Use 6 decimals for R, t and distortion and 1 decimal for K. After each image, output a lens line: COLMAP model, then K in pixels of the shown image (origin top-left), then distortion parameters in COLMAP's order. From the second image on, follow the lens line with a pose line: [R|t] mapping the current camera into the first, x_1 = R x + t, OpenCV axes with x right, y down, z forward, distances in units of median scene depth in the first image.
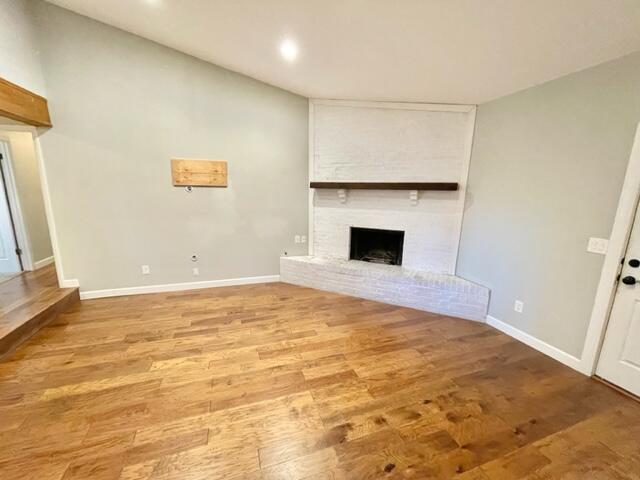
lens RADIAL K [[260.4, 0, 318.8], [0, 260.4, 241.3], [0, 0, 1]] dist [-0.004228, 0.000607]
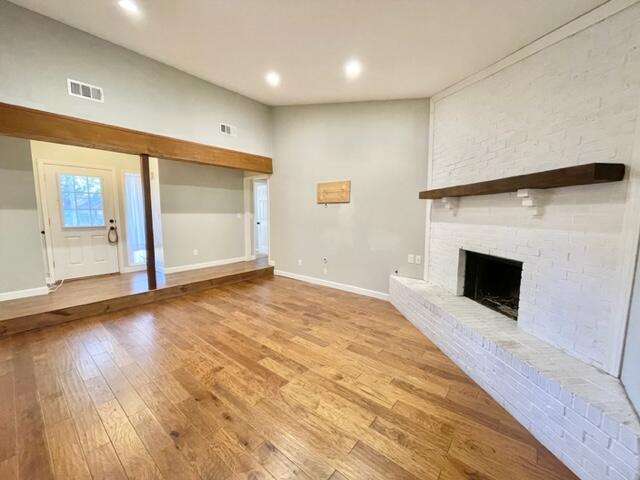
lens RADIAL K [[260.4, 0, 318.0], [0, 260.4, 240.6], [0, 0, 1]] dist [-0.004228, 0.000607]
pose [[0.523674, 0.073556, -0.848738, 0.620003], [-0.159861, 0.987053, -0.013092, -0.007091], [0.836786, 0.142536, 0.528652, 0.342896]]
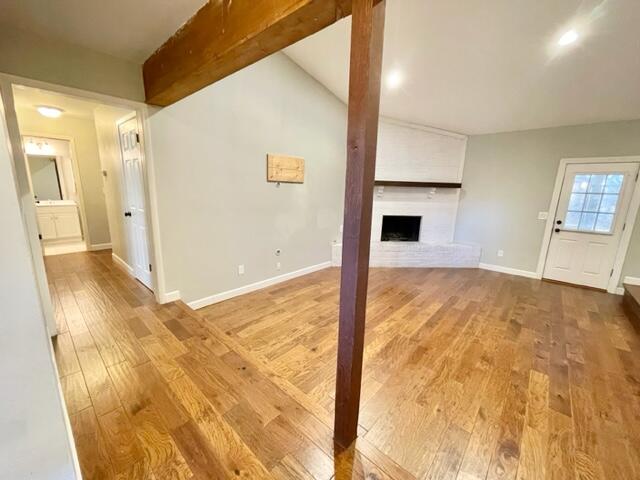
lens RADIAL K [[260.4, 0, 318.1], [0, 260.4, 241.0], [0, 0, 1]] dist [-0.004228, 0.000607]
pose [[0.868167, -0.092781, 0.487522, -0.944228], [0.083592, 0.995671, 0.040628, -0.010287], [-0.489181, 0.005481, 0.872165, 0.040654]]
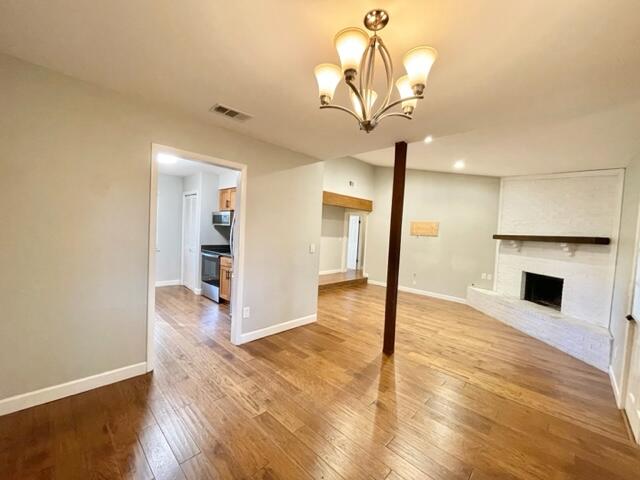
lens RADIAL K [[260.4, 0, 318.1], [0, 260.4, 239.5], [0, 0, 1]] dist [-0.004228, 0.000607]
pose [[0.456169, 0.036199, -0.889157, 0.899380], [-0.218556, 0.973127, -0.072509, 0.115851], [0.862637, 0.227407, 0.451822, -0.484517]]
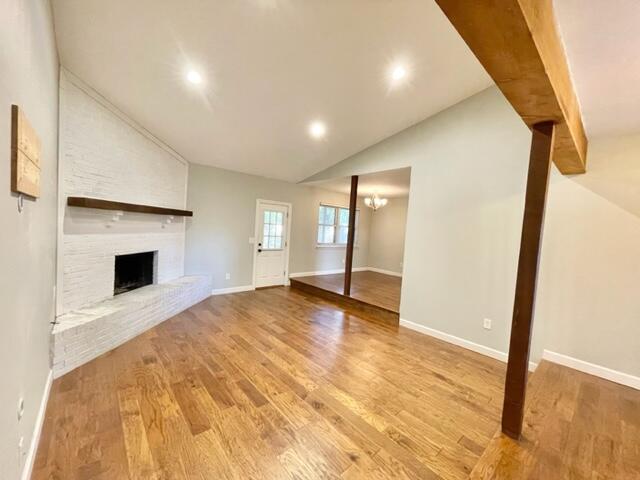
lens RADIAL K [[260.4, 0, 318.9], [0, 260.4, 241.2], [0, 0, 1]] dist [-0.004228, 0.000607]
pose [[-0.385052, -0.086719, 0.918812, -1.027804], [0.112338, 0.983768, 0.139928, -0.168226], [-0.916032, 0.157097, -0.369060, 0.837580]]
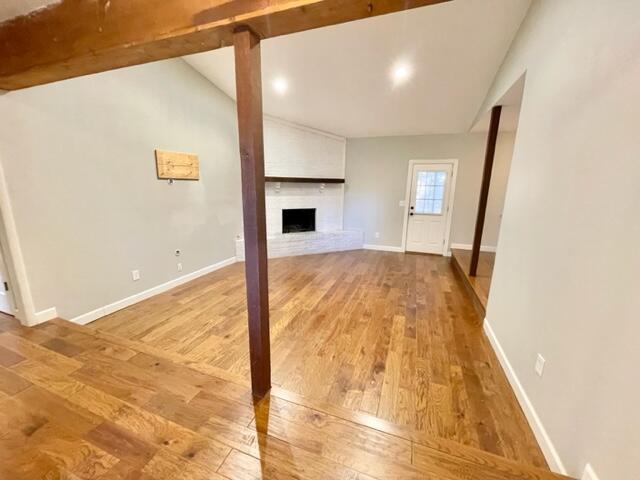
lens RADIAL K [[260.4, 0, 318.5], [0, 260.4, 241.4], [0, 0, 1]] dist [-0.004228, 0.000607]
pose [[0.627263, -0.173139, 0.759319, -0.997657], [0.147863, 0.983718, 0.102158, 0.000263], [-0.764643, 0.048195, 0.642650, -0.040464]]
